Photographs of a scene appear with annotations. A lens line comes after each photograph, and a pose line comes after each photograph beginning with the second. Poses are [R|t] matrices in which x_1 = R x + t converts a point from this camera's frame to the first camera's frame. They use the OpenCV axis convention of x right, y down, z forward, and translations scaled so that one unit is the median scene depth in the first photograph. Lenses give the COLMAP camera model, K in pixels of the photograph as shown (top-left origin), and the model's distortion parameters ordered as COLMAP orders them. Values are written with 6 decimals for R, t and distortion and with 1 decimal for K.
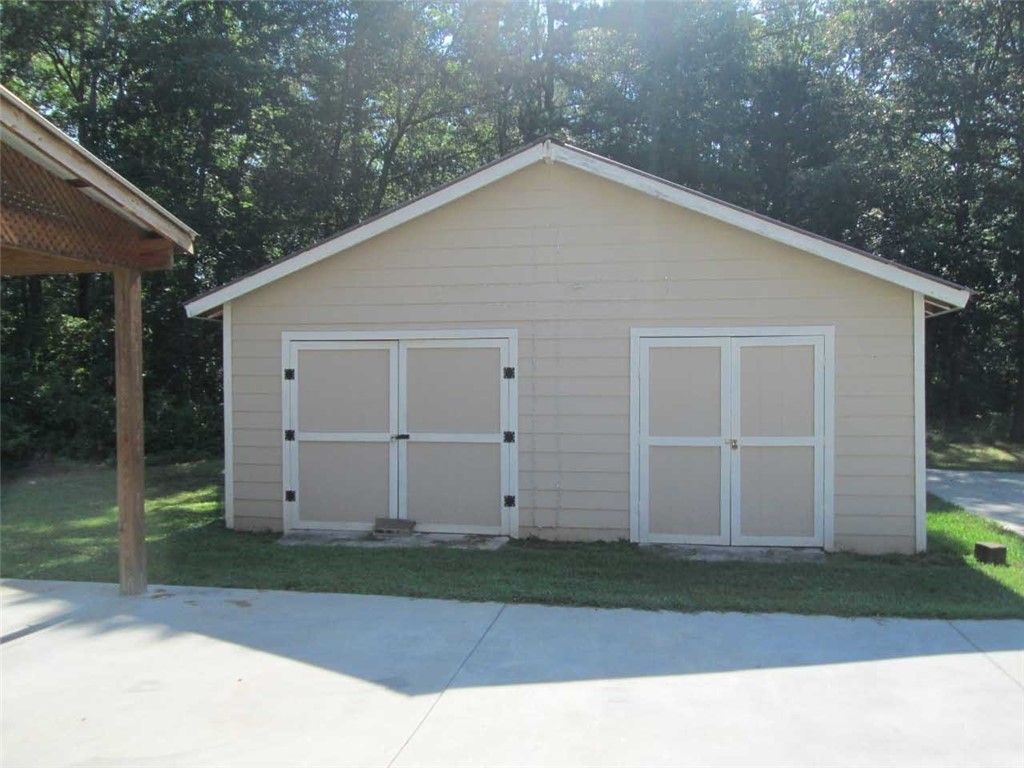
lens RADIAL K [[839.7, 0, 512.0], [0, 839.7, 384.9], [0, 0, 1]] dist [-0.073159, -0.000147]
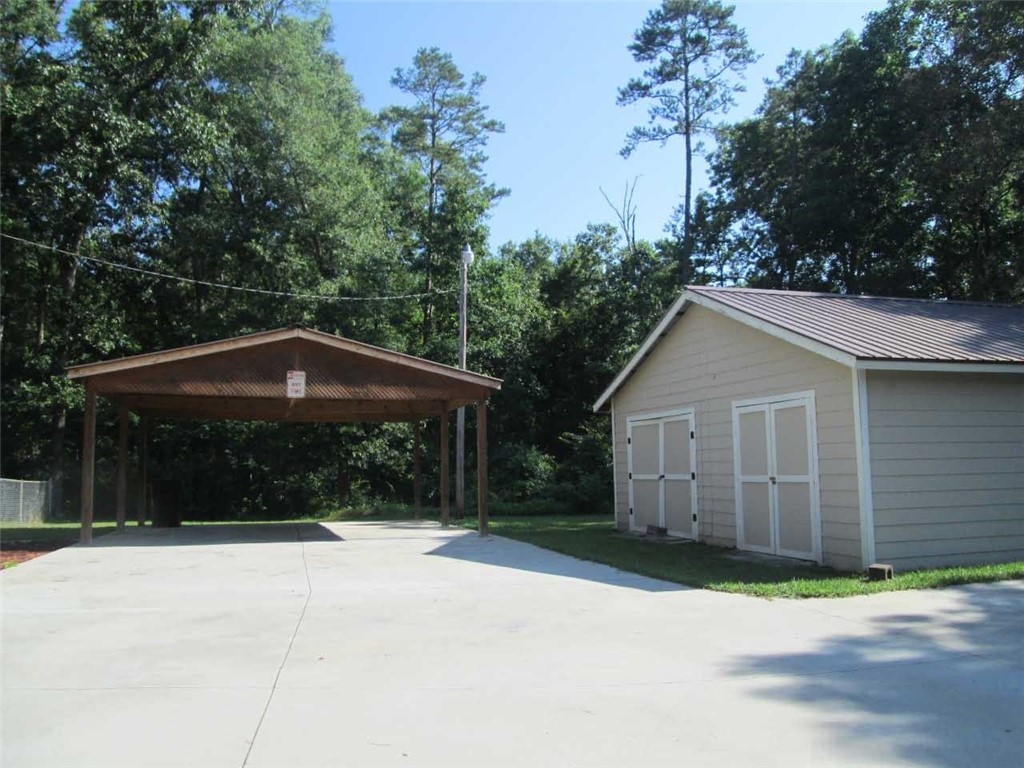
lens RADIAL K [[839.7, 0, 511.9], [0, 839.7, 384.1], [0, 0, 1]] dist [-0.073159, -0.000147]
pose [[0.456095, -0.092422, -0.885119, 1.239279], [0.009880, 0.995057, -0.098810, 0.041967], [0.889876, 0.036322, 0.454754, -0.013065]]
